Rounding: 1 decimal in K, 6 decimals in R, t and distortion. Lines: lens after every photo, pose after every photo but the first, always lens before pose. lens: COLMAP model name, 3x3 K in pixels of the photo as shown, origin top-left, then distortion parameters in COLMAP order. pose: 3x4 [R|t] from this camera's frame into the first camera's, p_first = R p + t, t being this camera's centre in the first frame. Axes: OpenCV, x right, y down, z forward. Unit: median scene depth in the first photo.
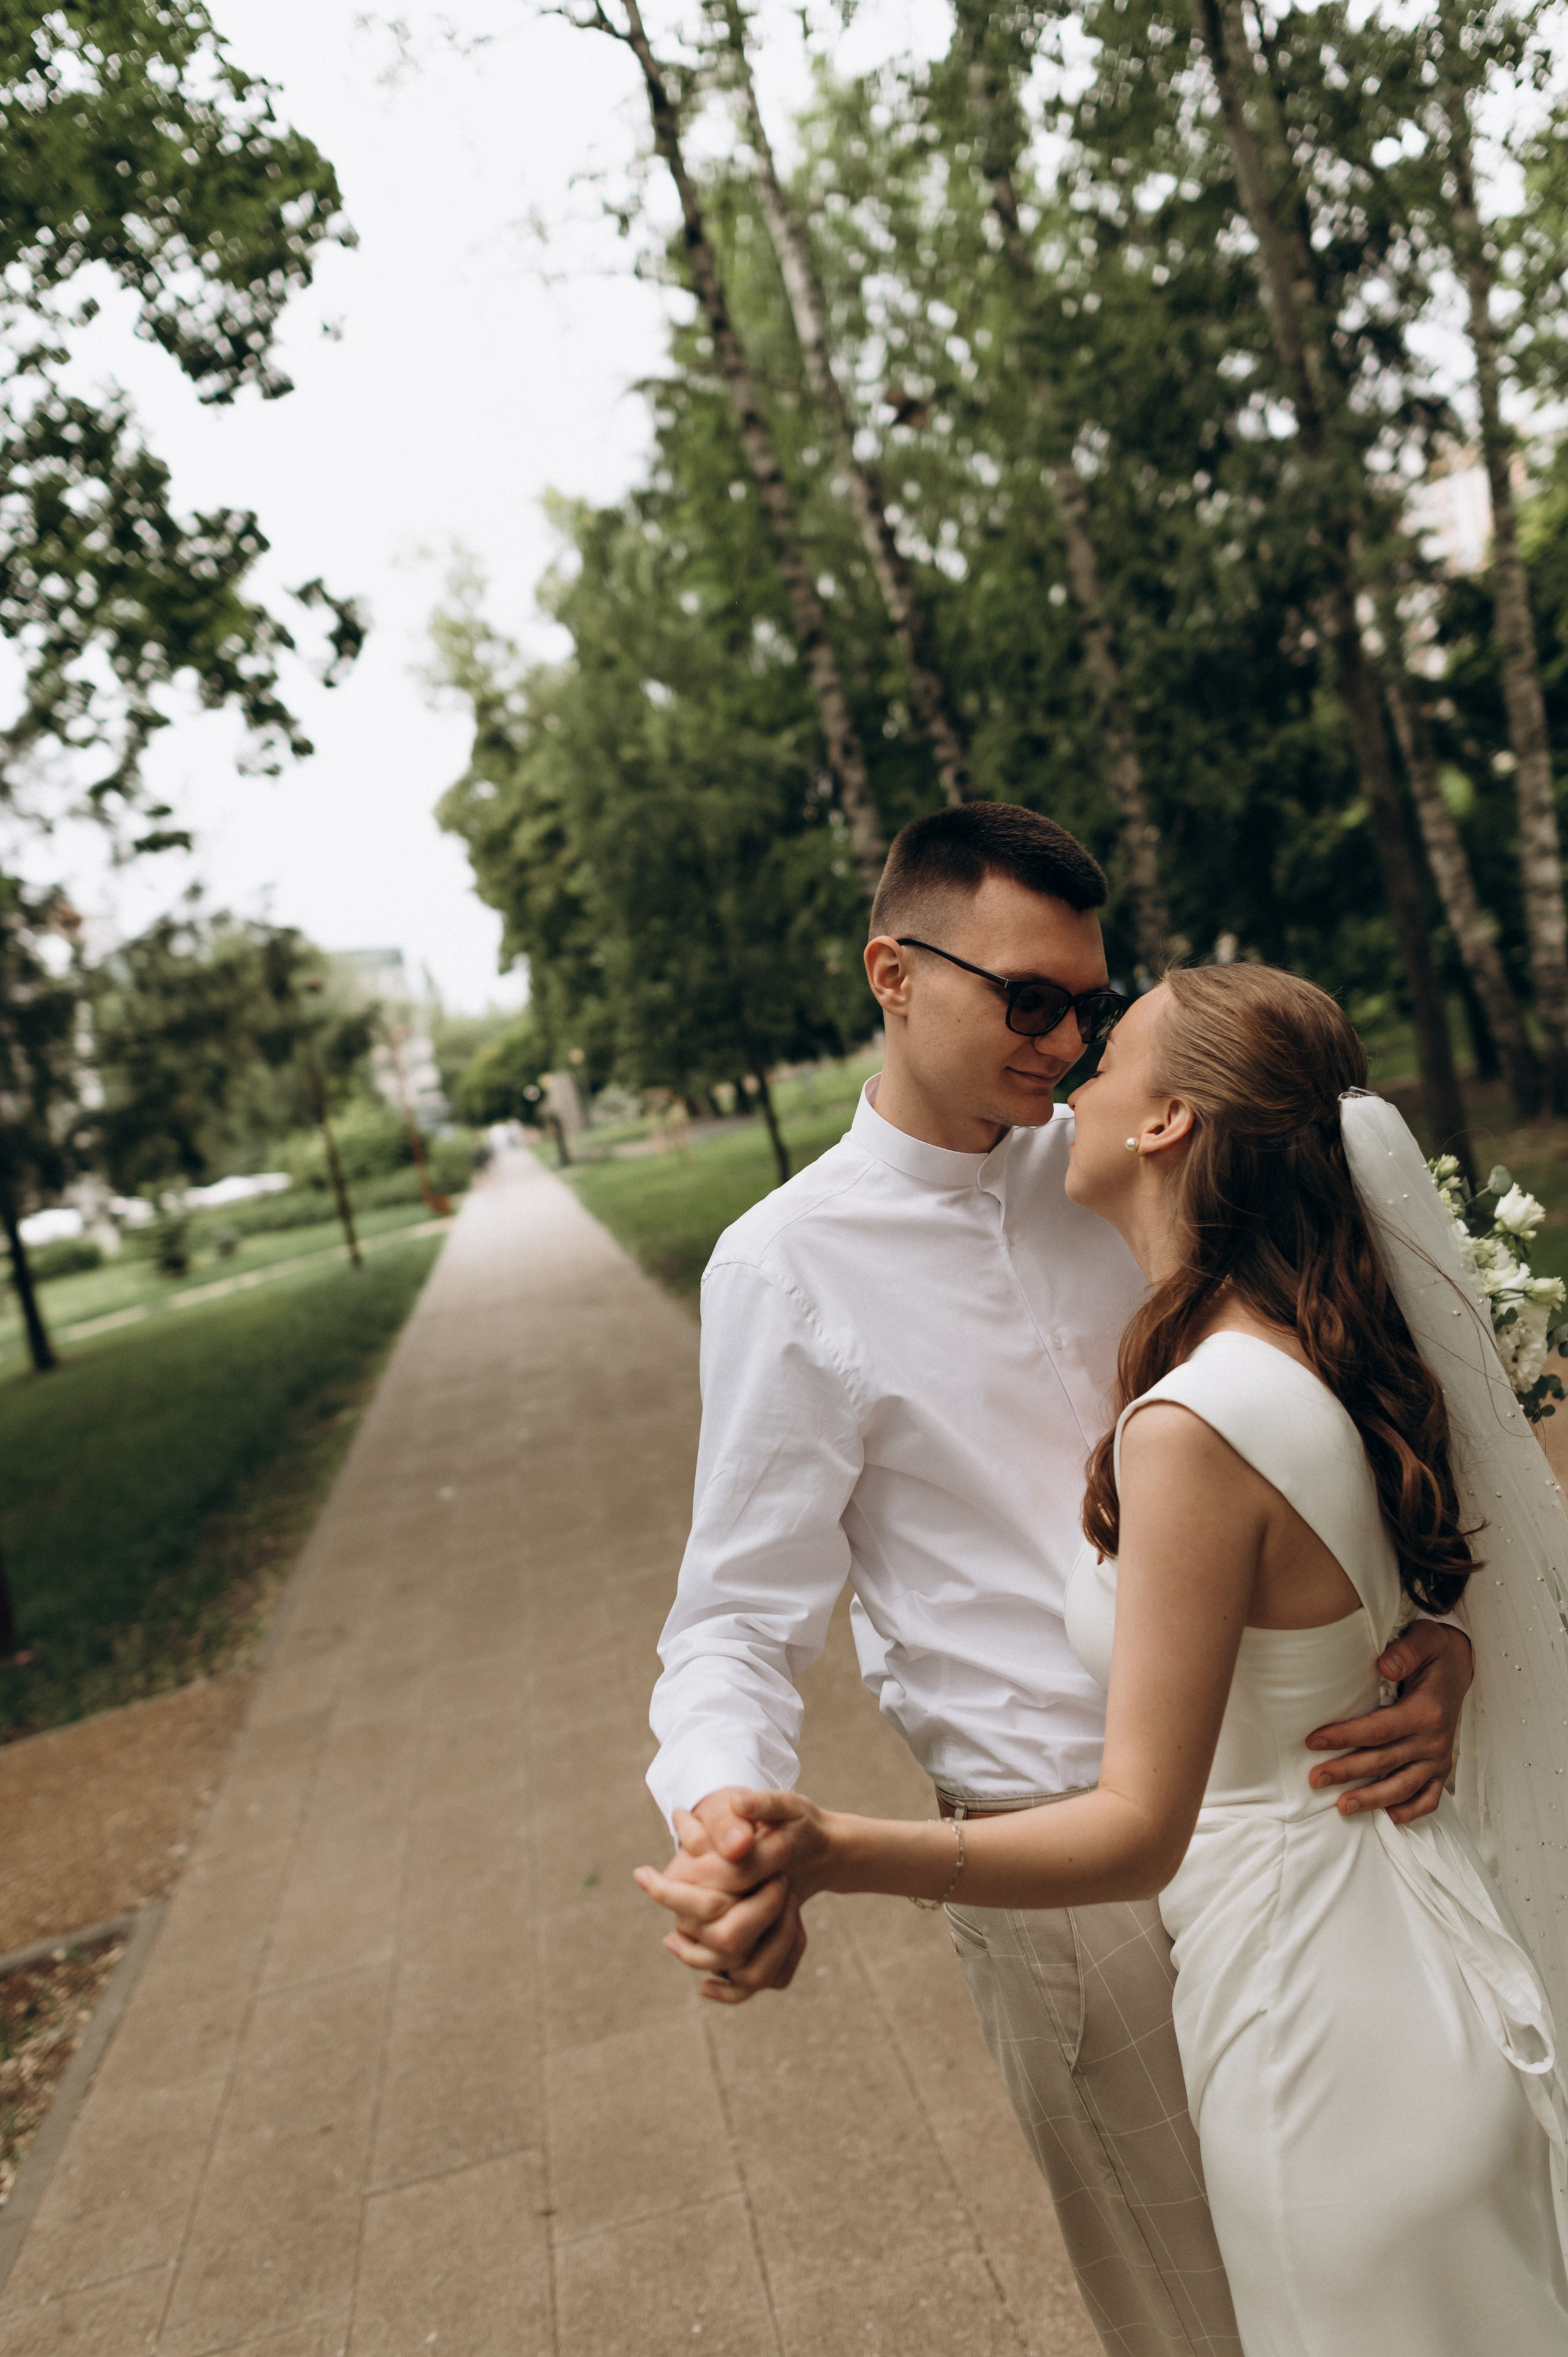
lens RADIAL K [[1756.7, 0, 784.0], [0, 1756.7, 1178.5], [0, 0, 1]] dist [0.103150, -0.143169]
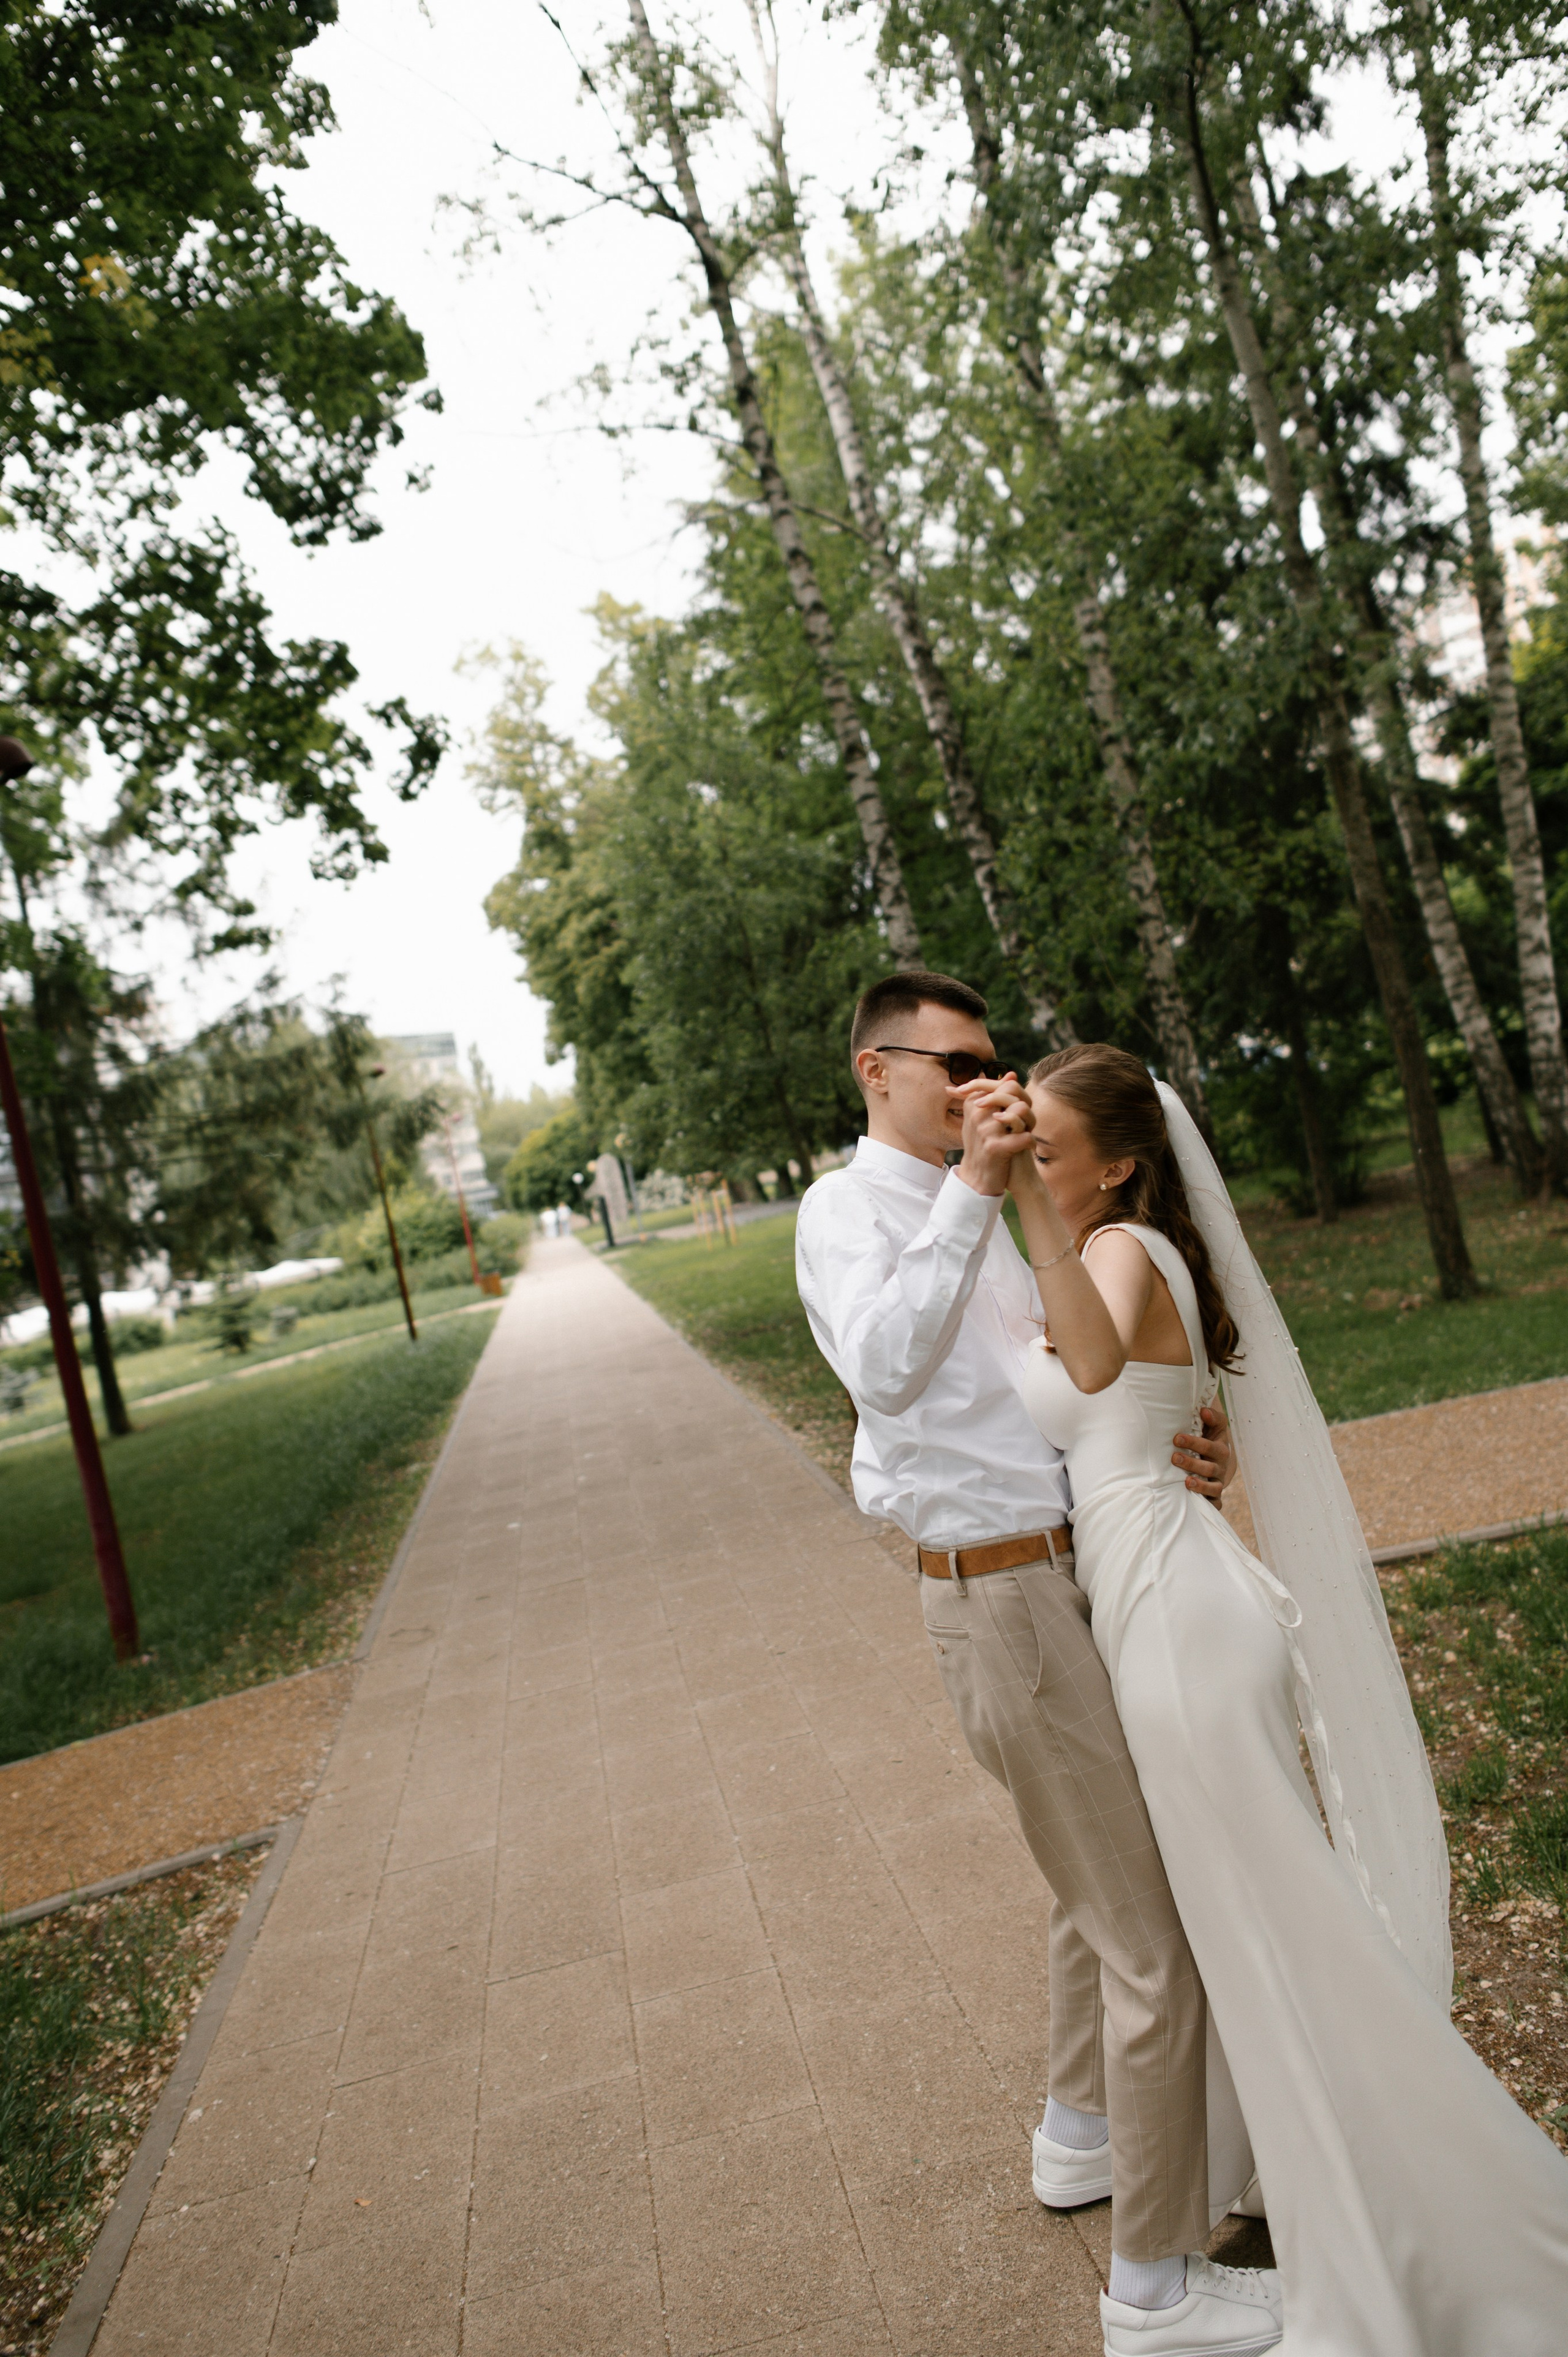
lens RADIAL K [[1930.3, 0, 784.0], [0, 1930.3, 1178.5], [0, 0, 1]] dist [0.085895, -0.096220]
pose [[0.999647, 0.003868, -0.026279, 0.006524], [-0.005363, 0.998355, -0.057084, 0.021928], [0.026015, 0.057205, 0.998023, -0.161239]]
